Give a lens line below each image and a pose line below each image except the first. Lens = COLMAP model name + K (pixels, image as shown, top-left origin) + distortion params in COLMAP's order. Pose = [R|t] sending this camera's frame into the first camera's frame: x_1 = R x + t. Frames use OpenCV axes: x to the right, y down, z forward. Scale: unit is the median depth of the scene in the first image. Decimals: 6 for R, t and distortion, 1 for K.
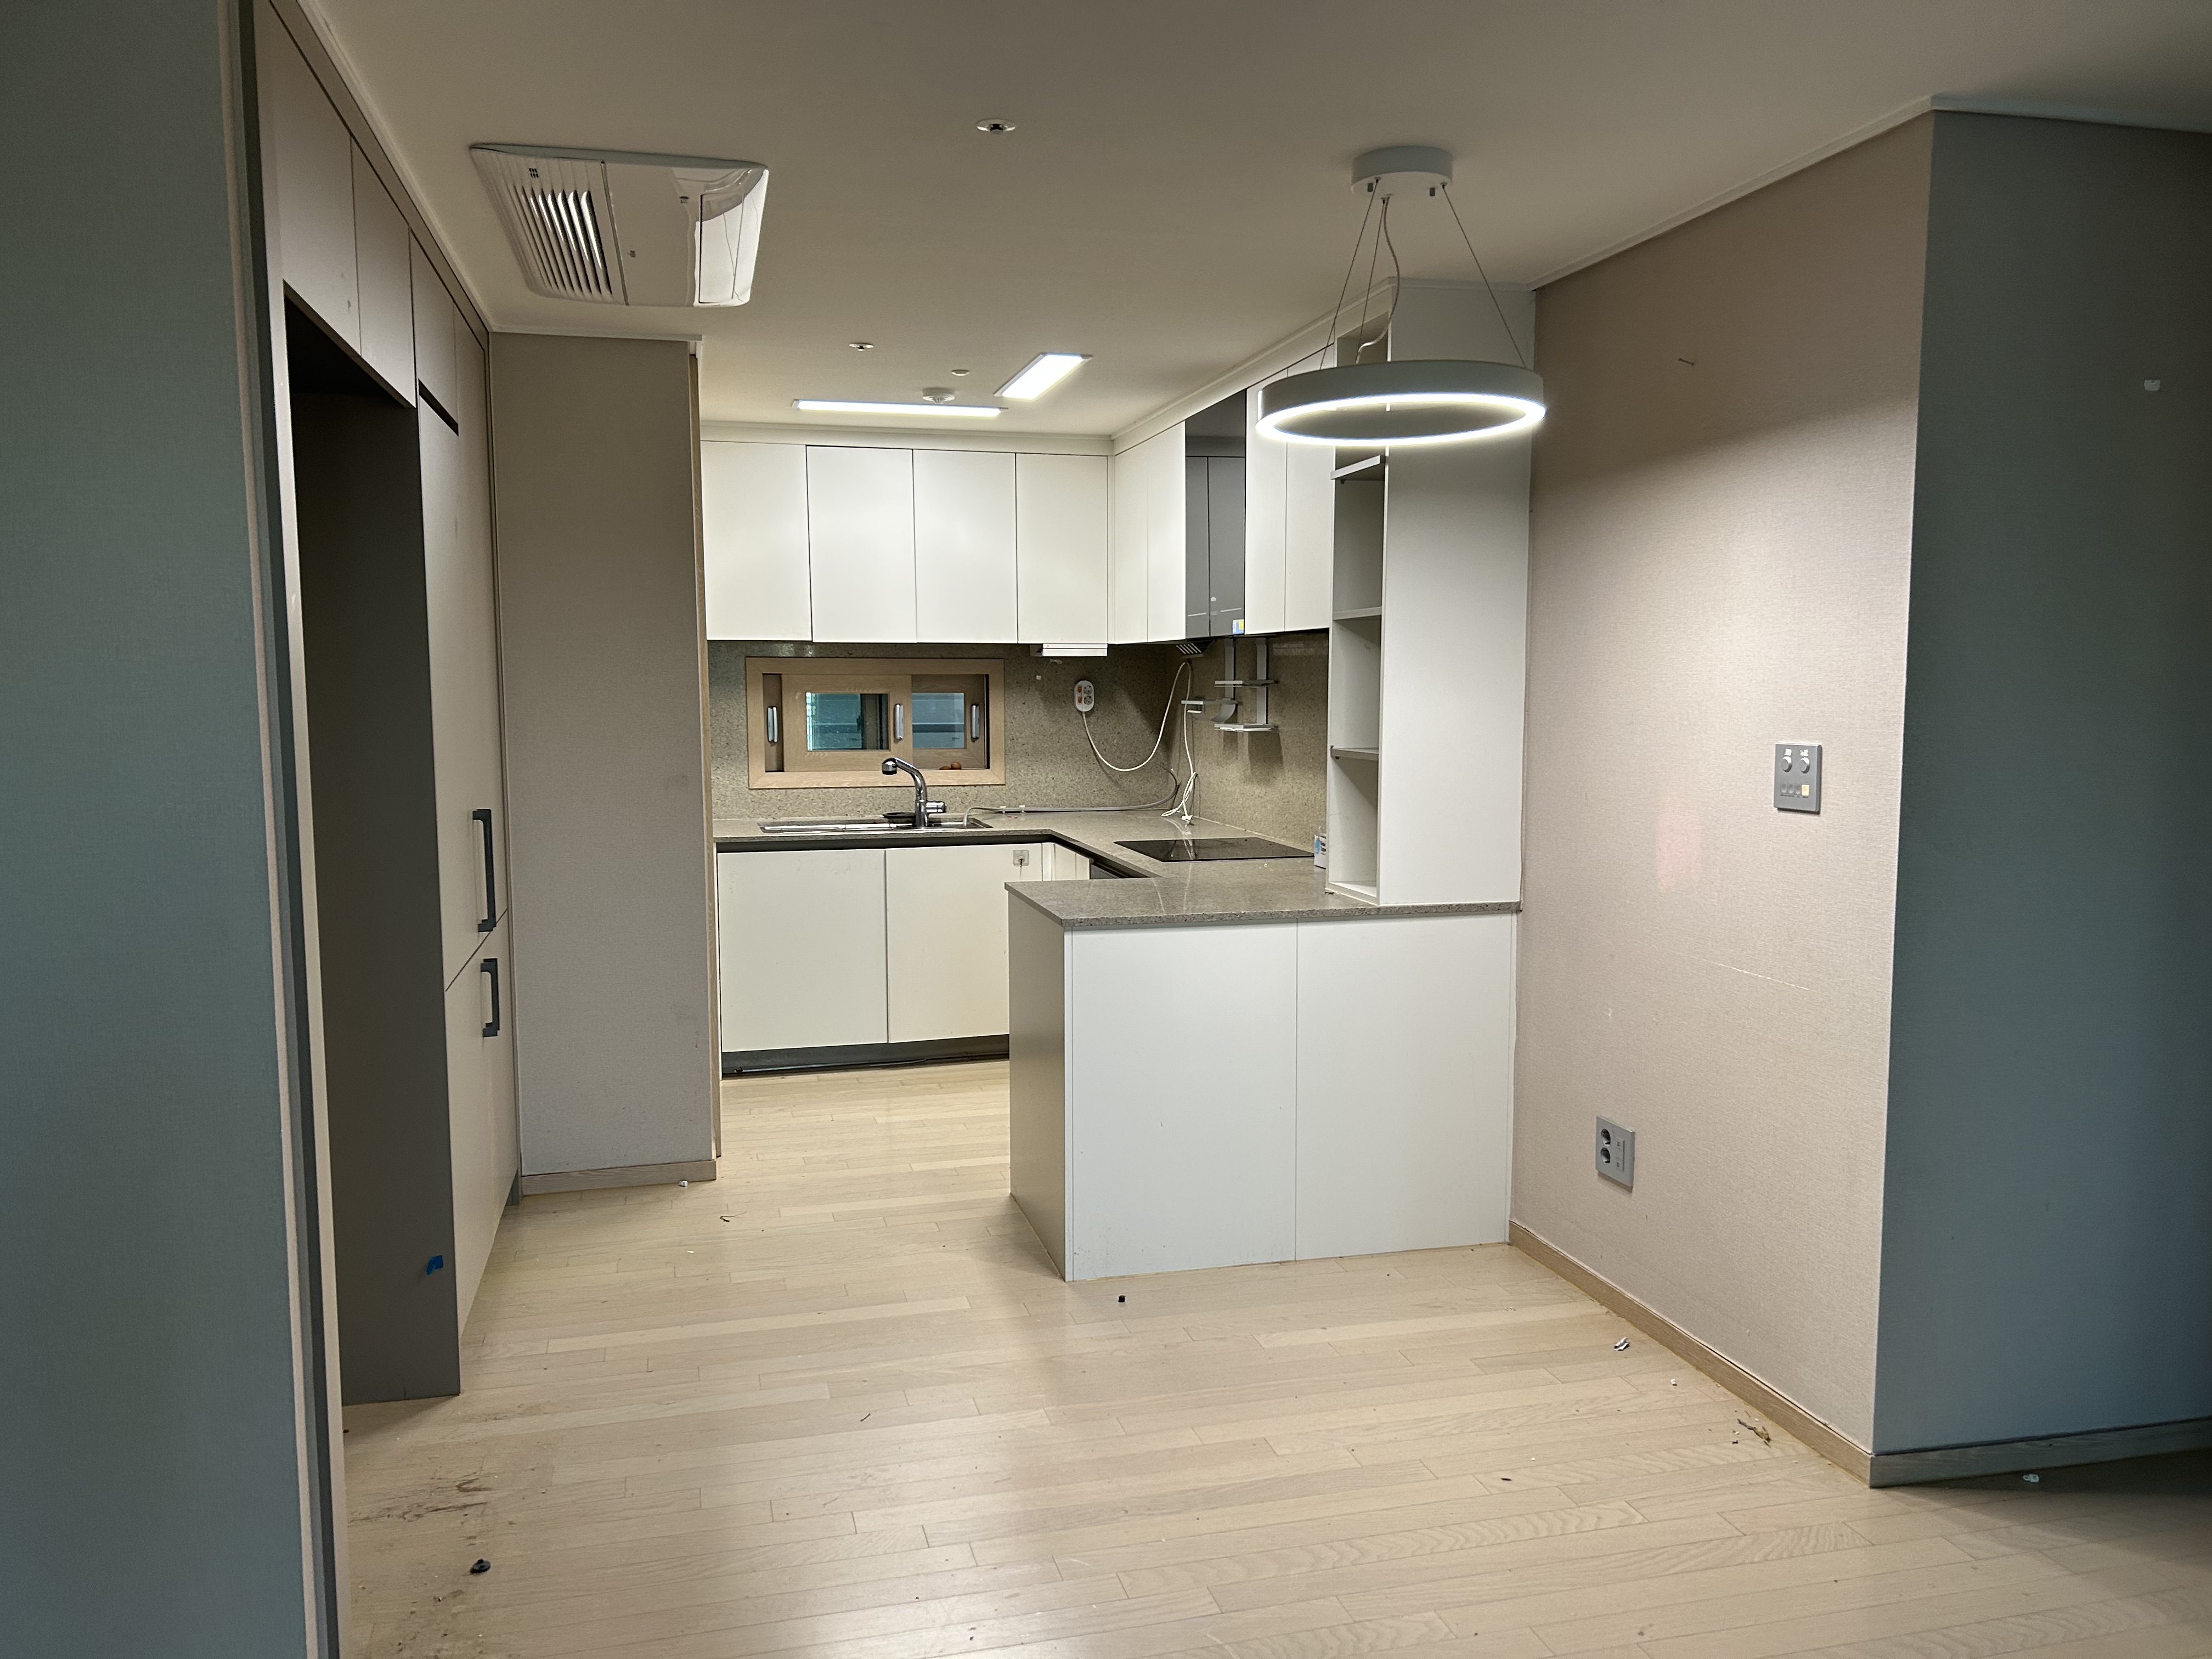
lens RADIAL K [[1659.9, 0, 1106.0], [0, 1659.9, 829.5], [0, 0, 1]] dist [0.053682, -0.001872]
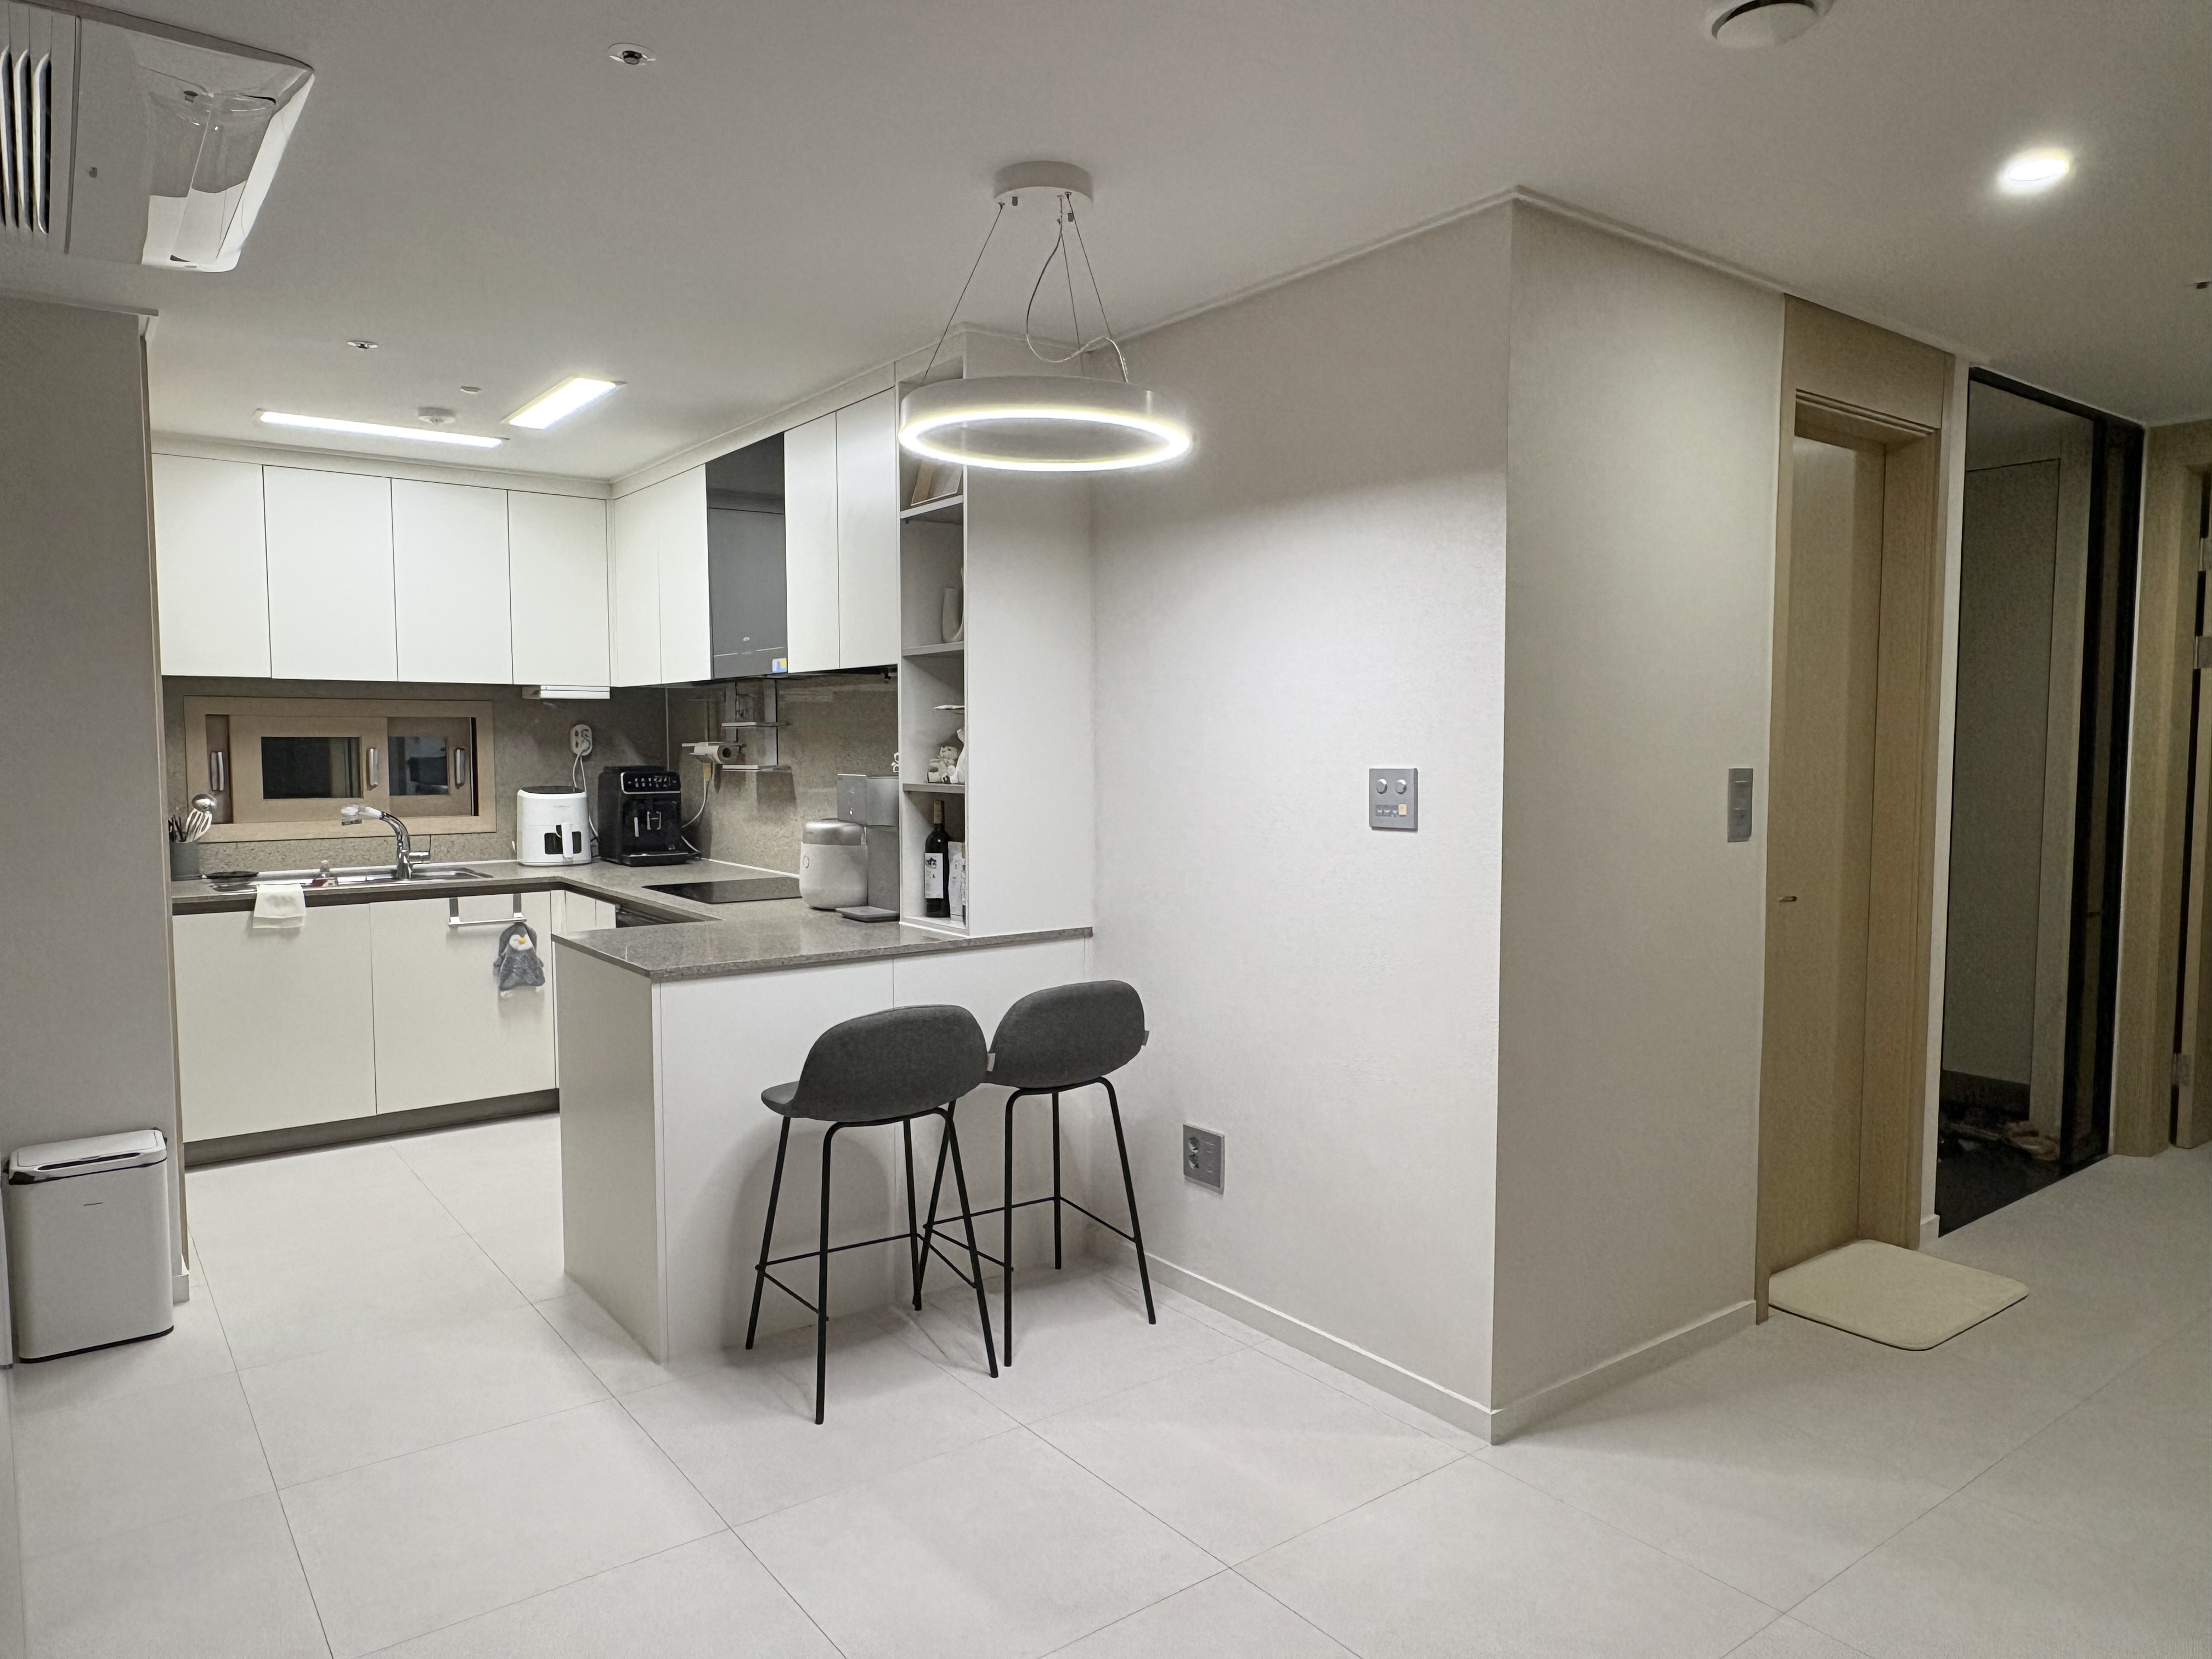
lens RADIAL K [[1427.0, 0, 1104.2], [0, 1427.0, 812.7], [0, 0, 1]] dist [0.002666, 0.000912]
pose [[0.923863, -0.020634, 0.382167, -0.065333], [0.035035, 0.998913, -0.030761, 0.000199], [-0.381117, 0.041808, 0.923581, 0.123951]]
